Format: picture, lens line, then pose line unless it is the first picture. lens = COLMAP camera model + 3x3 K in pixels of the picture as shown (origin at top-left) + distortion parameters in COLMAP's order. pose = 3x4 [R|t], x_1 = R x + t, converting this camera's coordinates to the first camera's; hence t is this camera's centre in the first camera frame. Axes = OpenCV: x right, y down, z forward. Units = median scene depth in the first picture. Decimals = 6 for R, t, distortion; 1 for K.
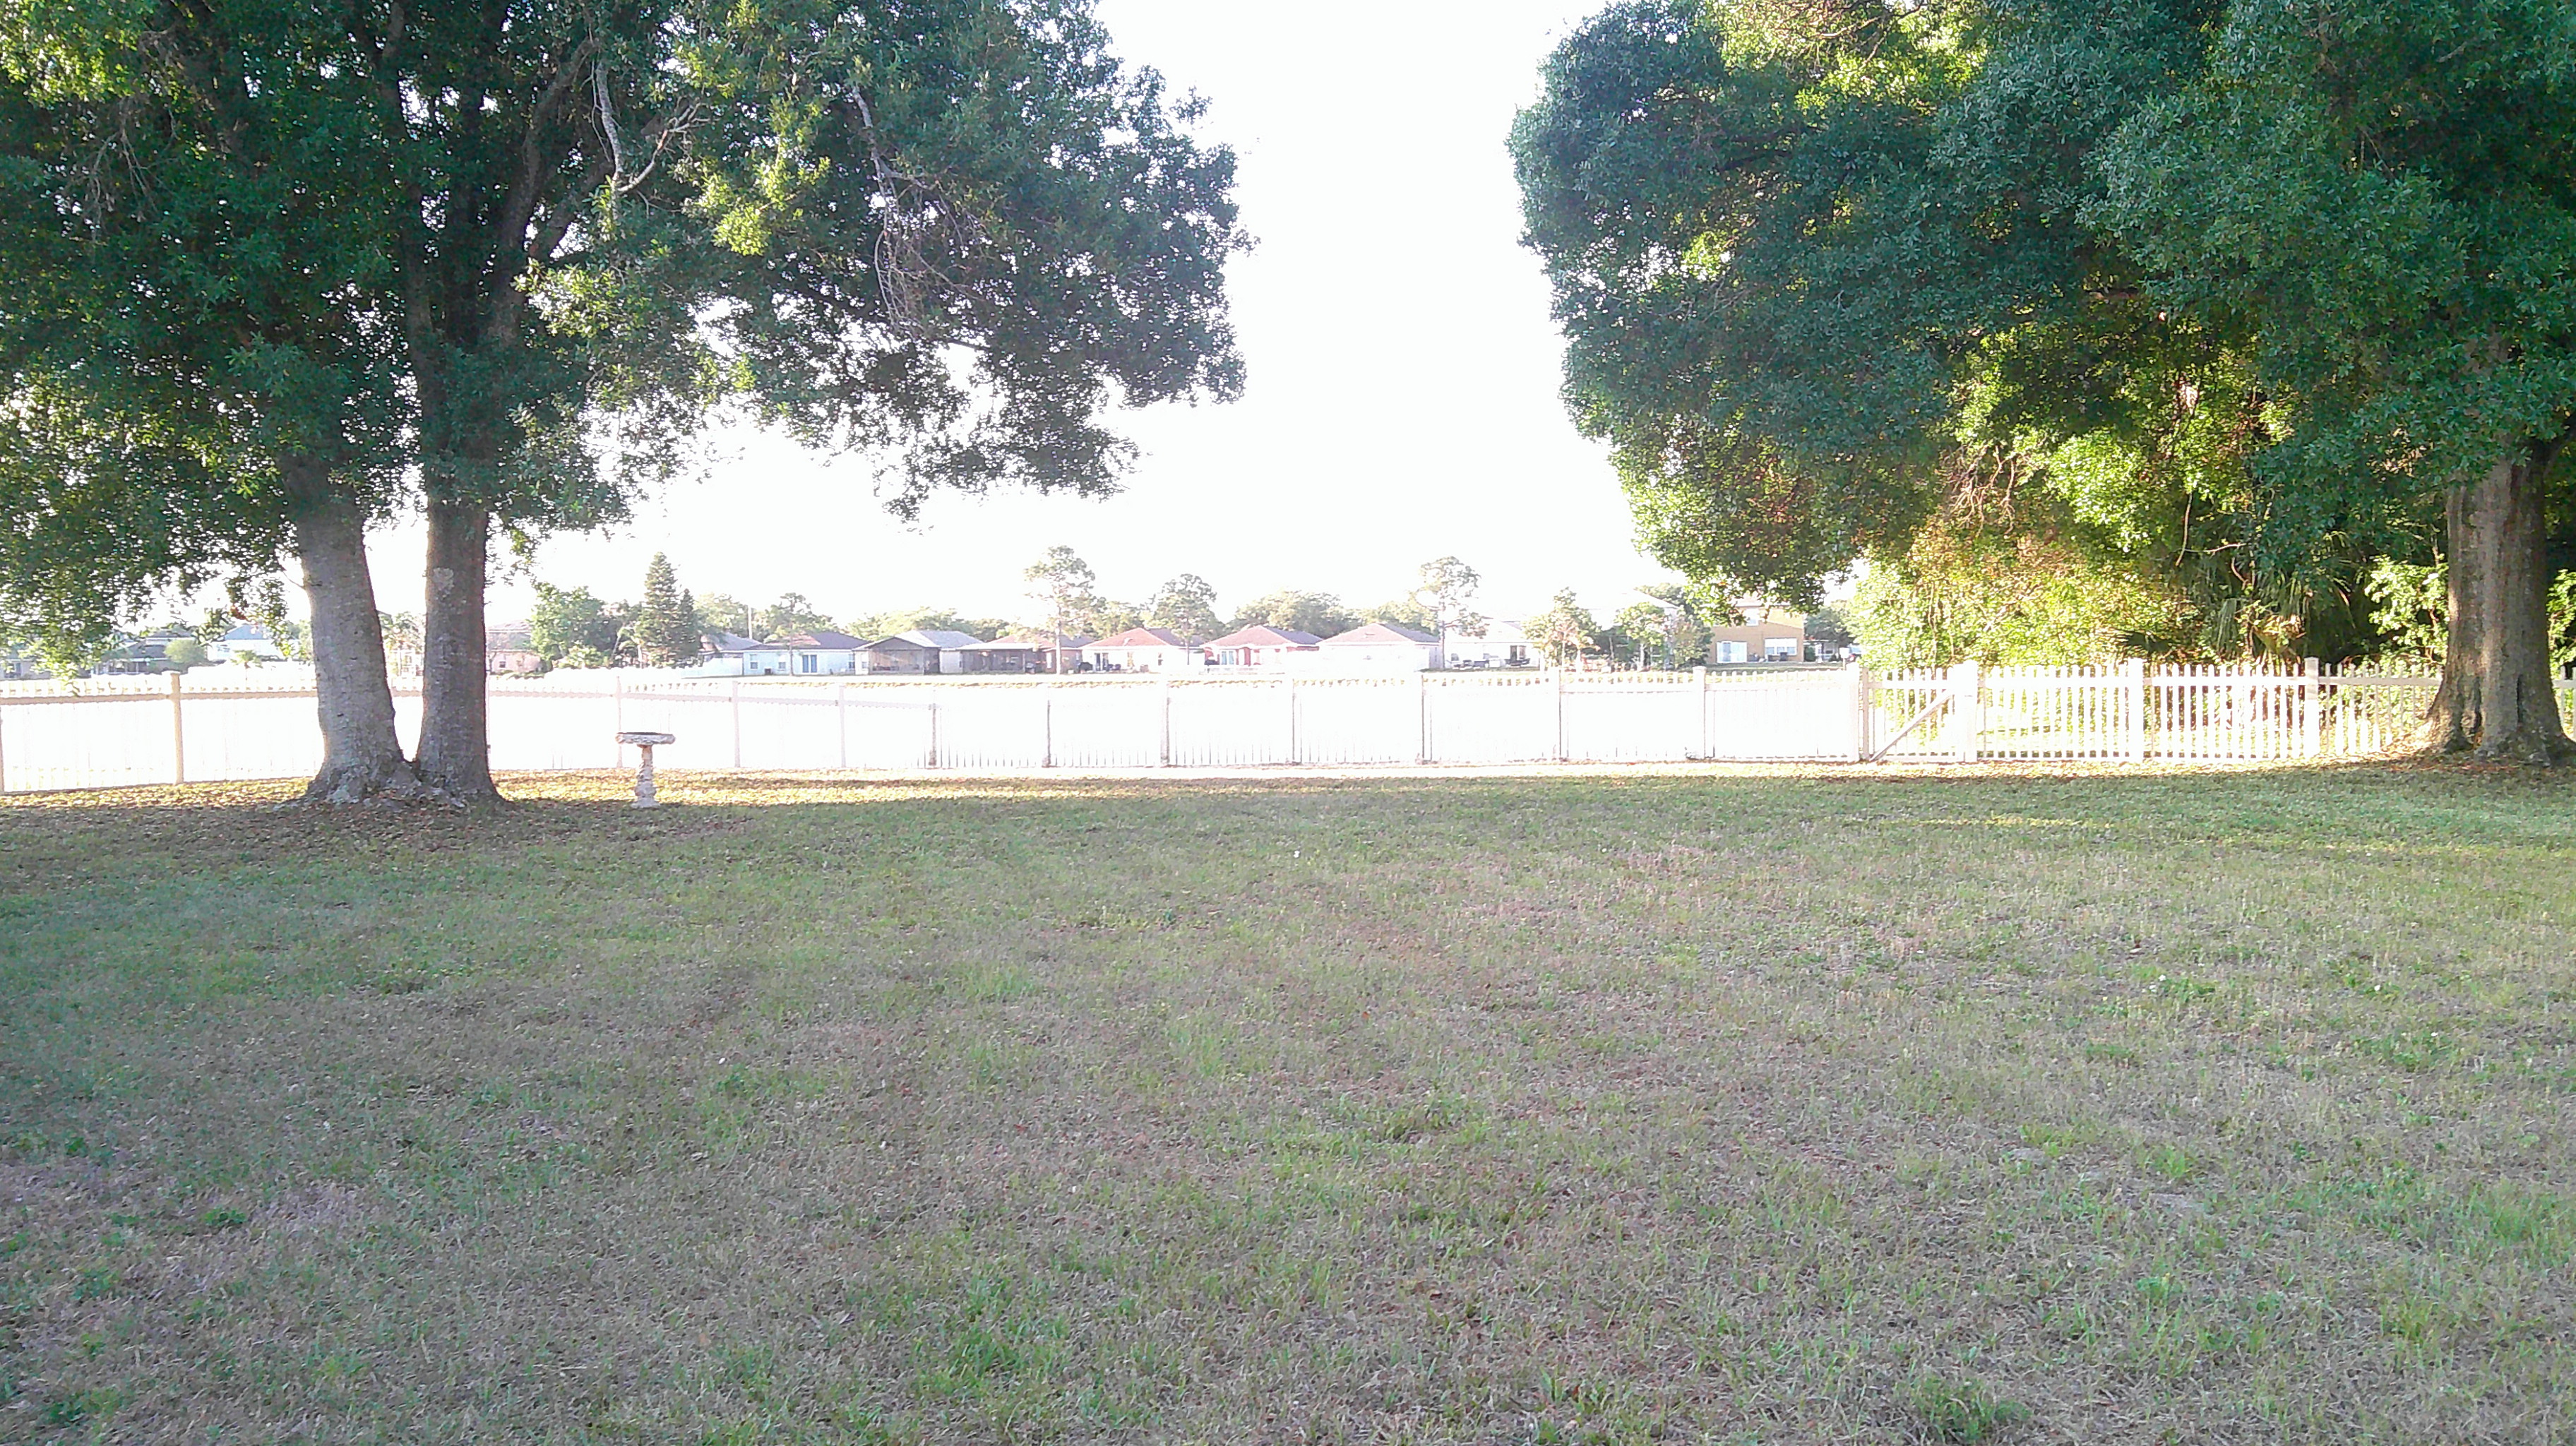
lens RADIAL K [[2259.1, 0, 1282.2], [0, 2259.1, 742.7], [0, 0, 1]] dist [0.100920, -0.293908]
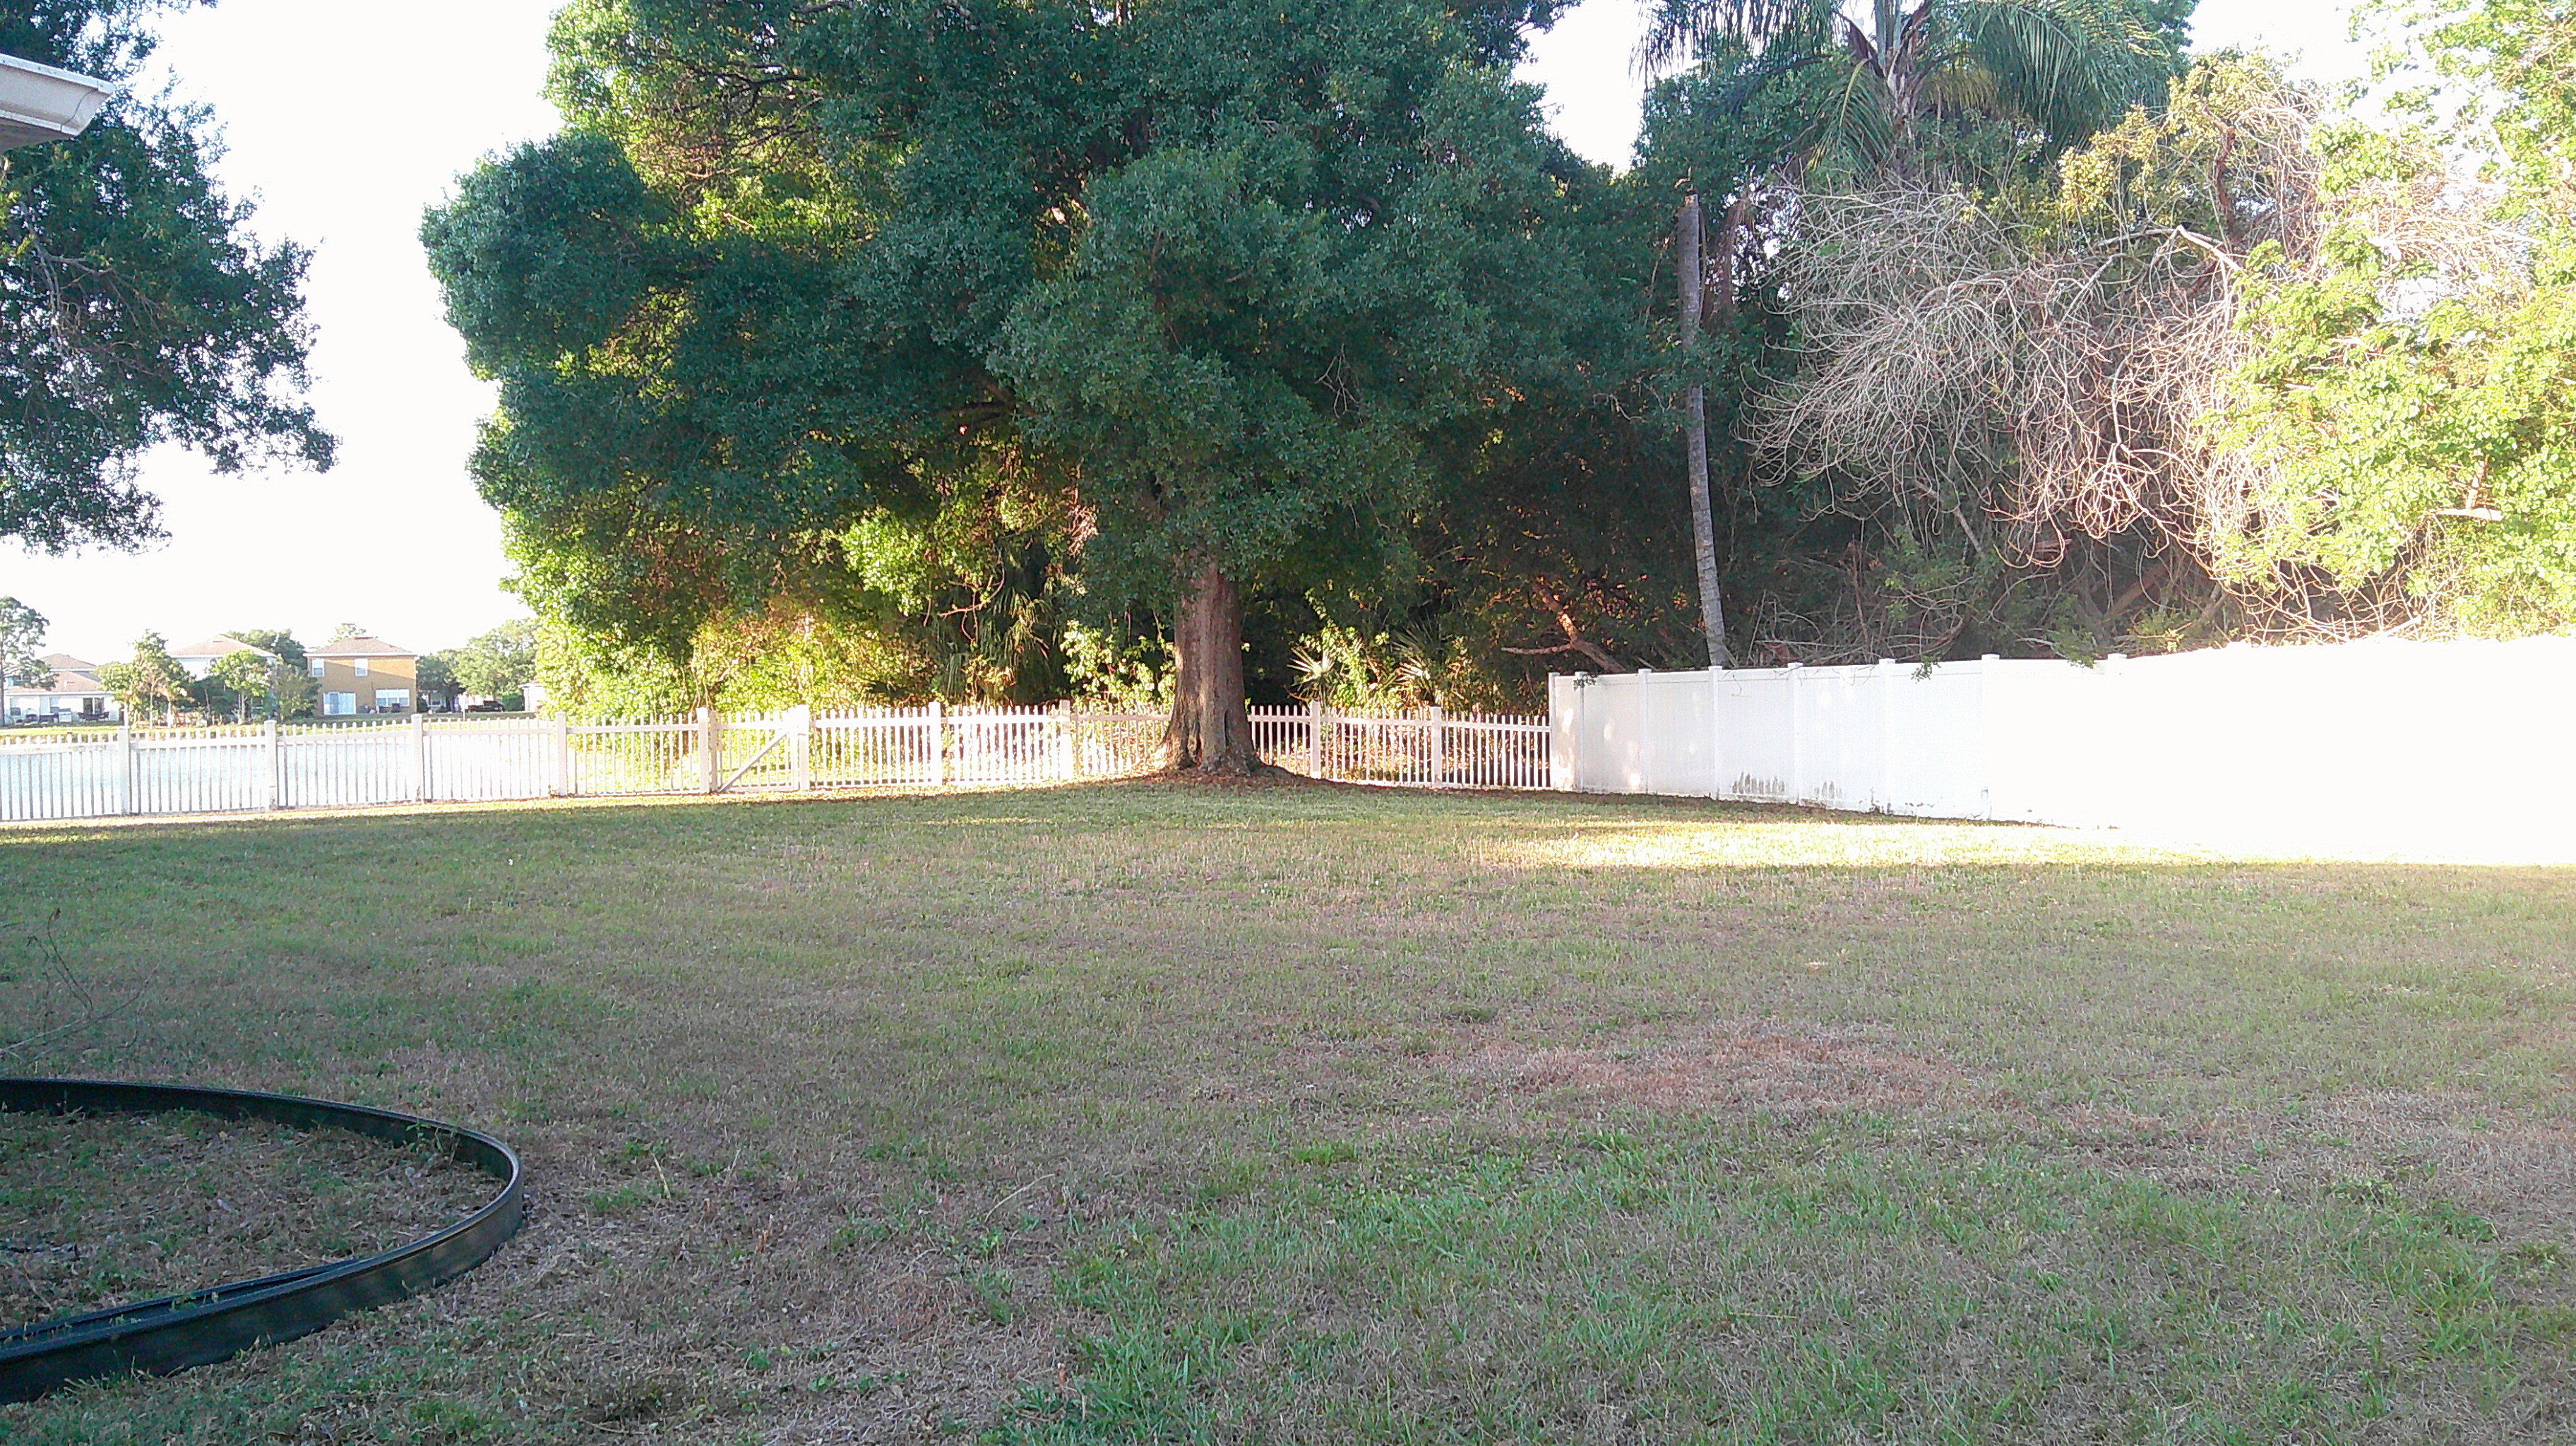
lens RADIAL K [[2259.1, 0, 1282.2], [0, 2259.1, 742.7], [0, 0, 1]] dist [0.100920, -0.293908]
pose [[0.817970, -0.017610, 0.574992, -0.144455], [0.030400, 0.999458, -0.012638, 0.005269], [-0.574458, 0.027817, 0.818062, -0.092791]]
